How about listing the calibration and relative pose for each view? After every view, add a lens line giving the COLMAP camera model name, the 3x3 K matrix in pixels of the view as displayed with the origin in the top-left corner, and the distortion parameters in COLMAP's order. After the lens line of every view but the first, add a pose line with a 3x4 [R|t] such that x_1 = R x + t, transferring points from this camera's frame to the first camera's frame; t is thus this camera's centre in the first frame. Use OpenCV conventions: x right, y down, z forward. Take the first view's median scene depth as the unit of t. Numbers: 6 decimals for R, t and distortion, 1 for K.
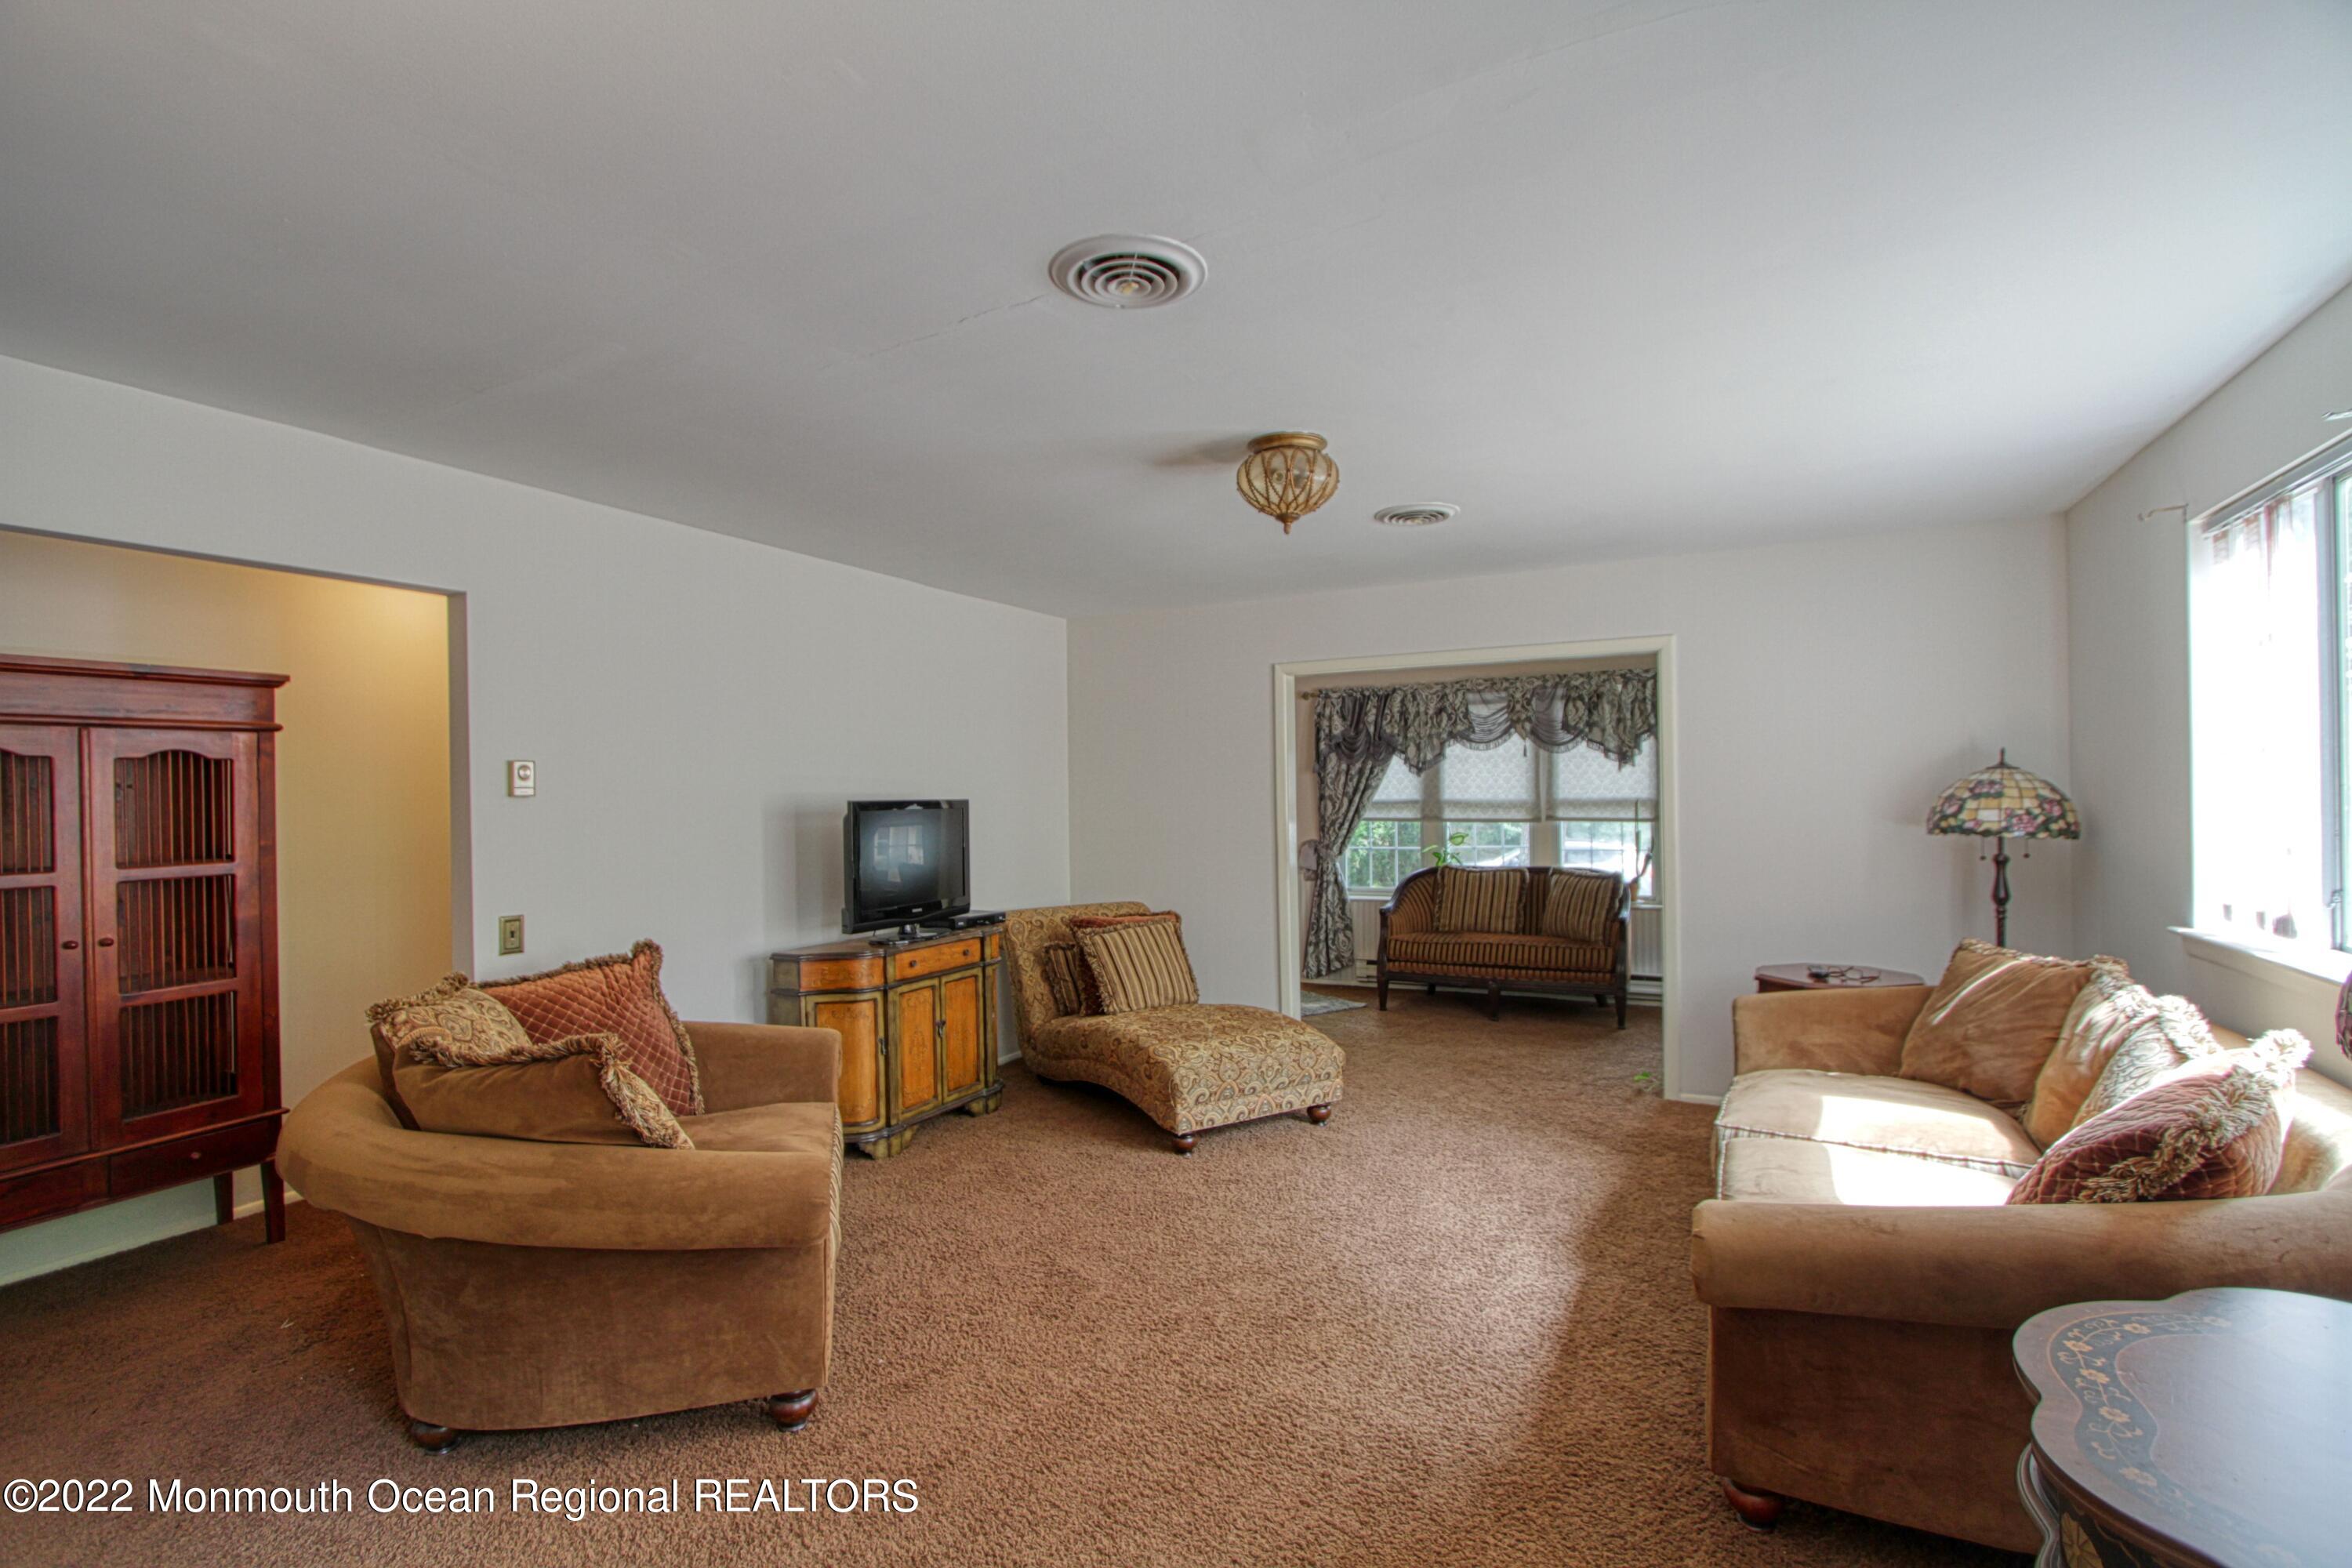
lens RADIAL K [[1088.3, 0, 1172.0], [0, 1088.3, 805.1], [0, 0, 1]] dist [-0.003233, -0.000867]
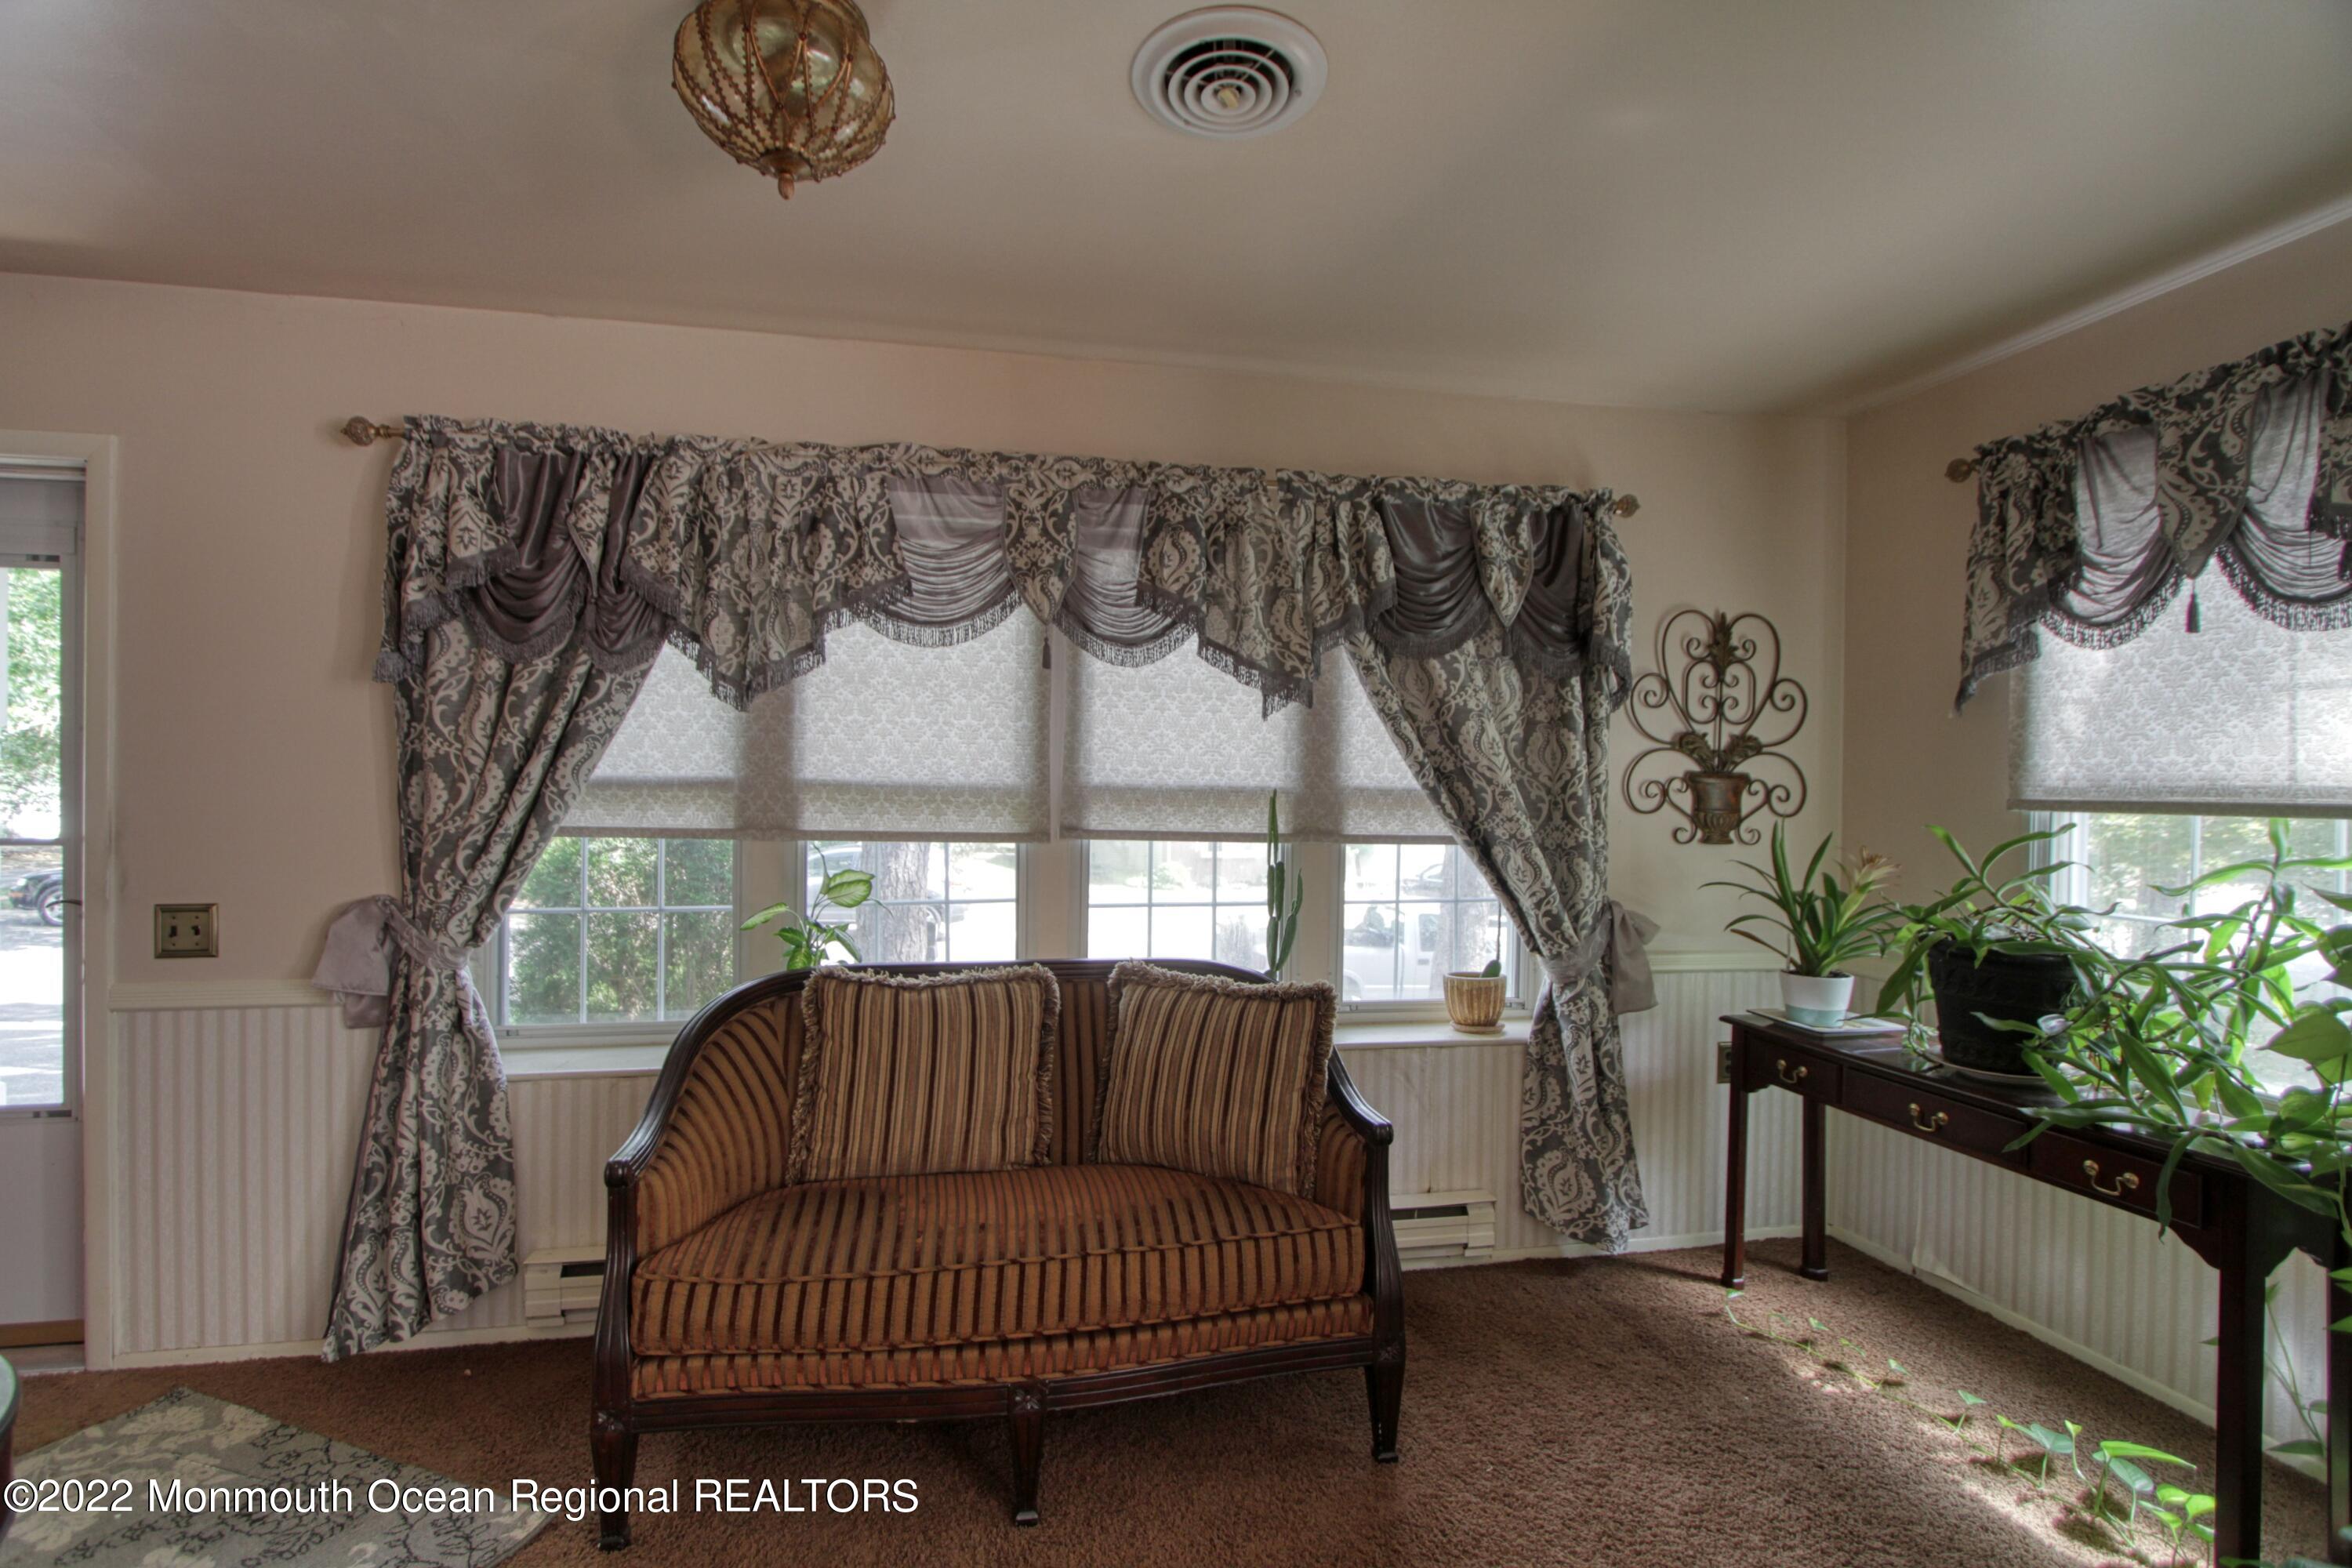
lens RADIAL K [[1064.9, 0, 1172.1], [0, 1064.9, 789.1], [0, 0, 1]] dist [-0.014019, -0.000030]
pose [[0.785356, 0.021144, 0.618683, 0.226218], [-0.017164, 0.999776, -0.012380, 0.000982], [-0.618806, -0.000897, 0.785543, 1.166034]]
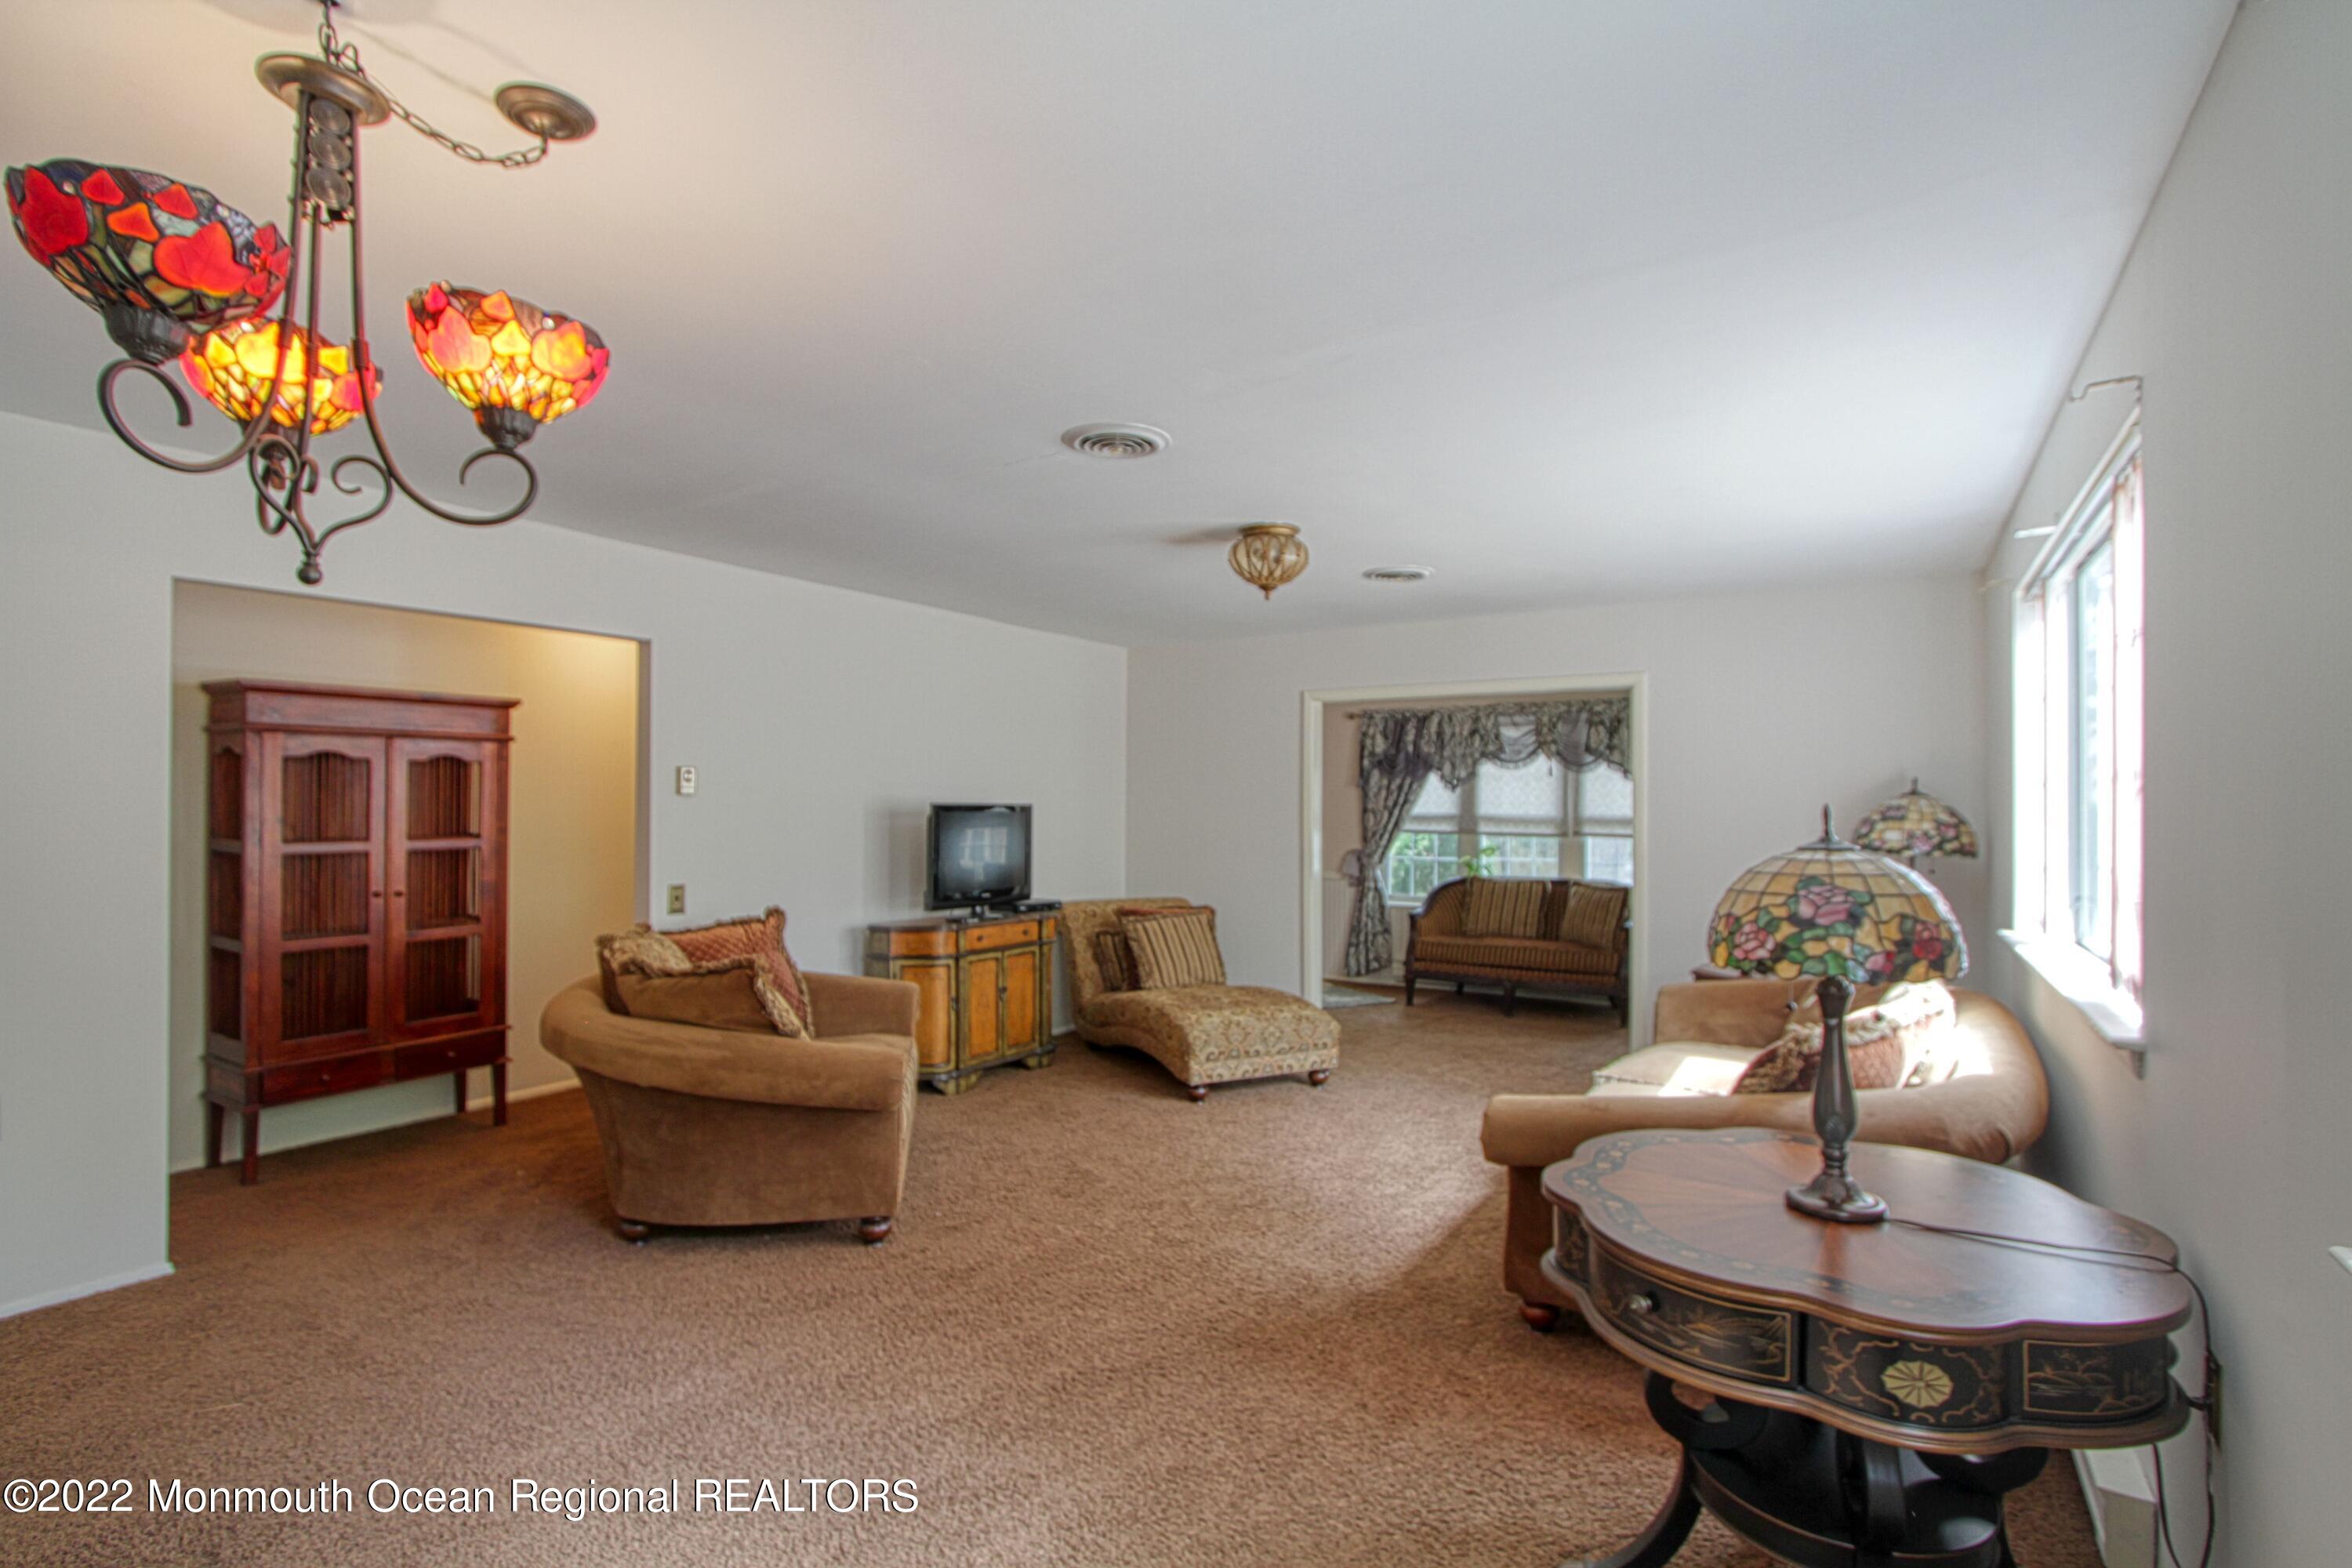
lens RADIAL K [[1126.1, 0, 1170.9], [0, 1126.1, 806.4], [0, 0, 1]] dist [0.000463, 0.000241]
pose [[0.995347, 0.020694, -0.094102, 0.094668], [-0.021511, 0.999739, -0.007679, 0.003711], [0.093918, 0.009667, 0.995533, -0.250286]]
